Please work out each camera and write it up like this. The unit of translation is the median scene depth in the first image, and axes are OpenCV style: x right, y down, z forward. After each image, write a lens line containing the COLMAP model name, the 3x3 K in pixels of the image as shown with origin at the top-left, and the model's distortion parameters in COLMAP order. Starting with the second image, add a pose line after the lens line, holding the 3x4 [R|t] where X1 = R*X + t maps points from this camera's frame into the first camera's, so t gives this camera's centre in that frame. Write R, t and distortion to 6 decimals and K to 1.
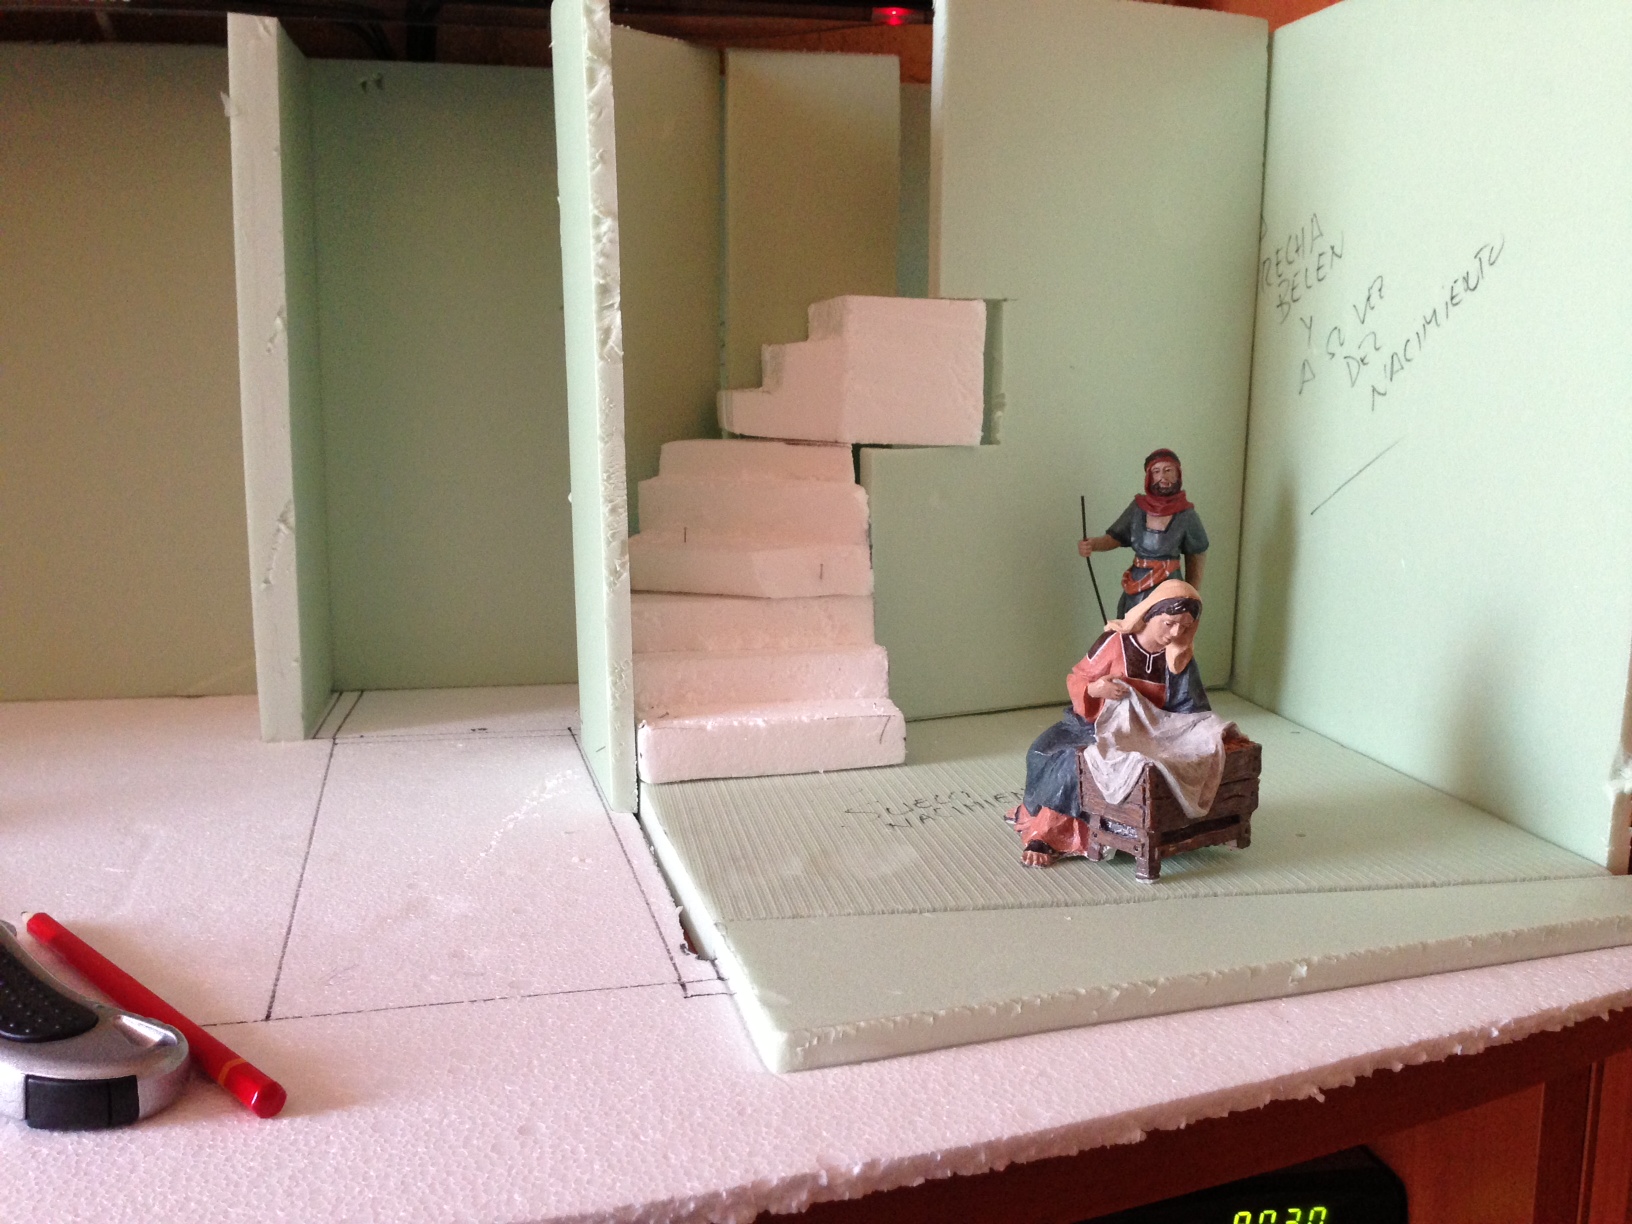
lens RADIAL K [[1485.9, 0, 822.6], [0, 1485.9, 610.3], [0, 0, 1]] dist [0.104705, -0.165126]
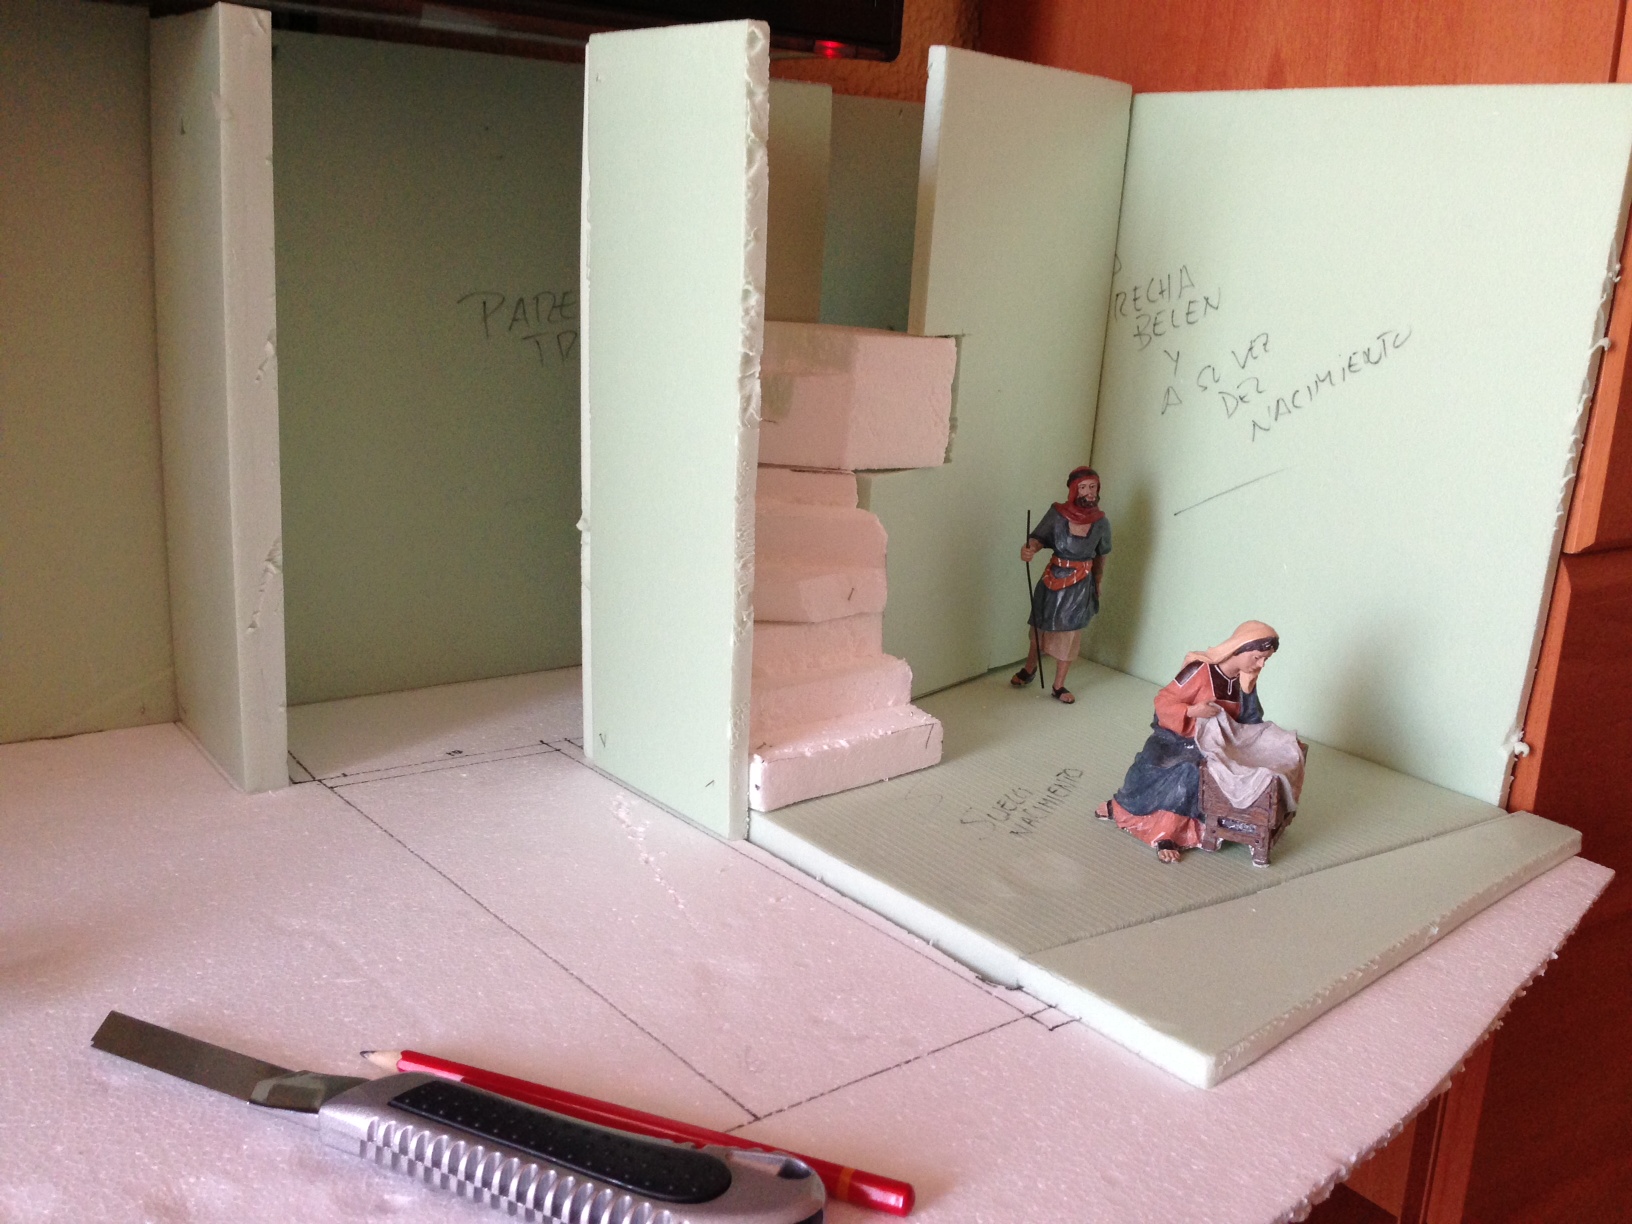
lens RADIAL K [[1485.9, 0, 822.6], [0, 1485.9, 610.3], [0, 0, 1]] dist [0.104705, -0.165126]
pose [[0.908280, -0.062179, 0.413716, -0.516968], [0.018880, 0.993978, 0.107939, -0.145256], [-0.417936, -0.090228, 0.903985, 0.019850]]
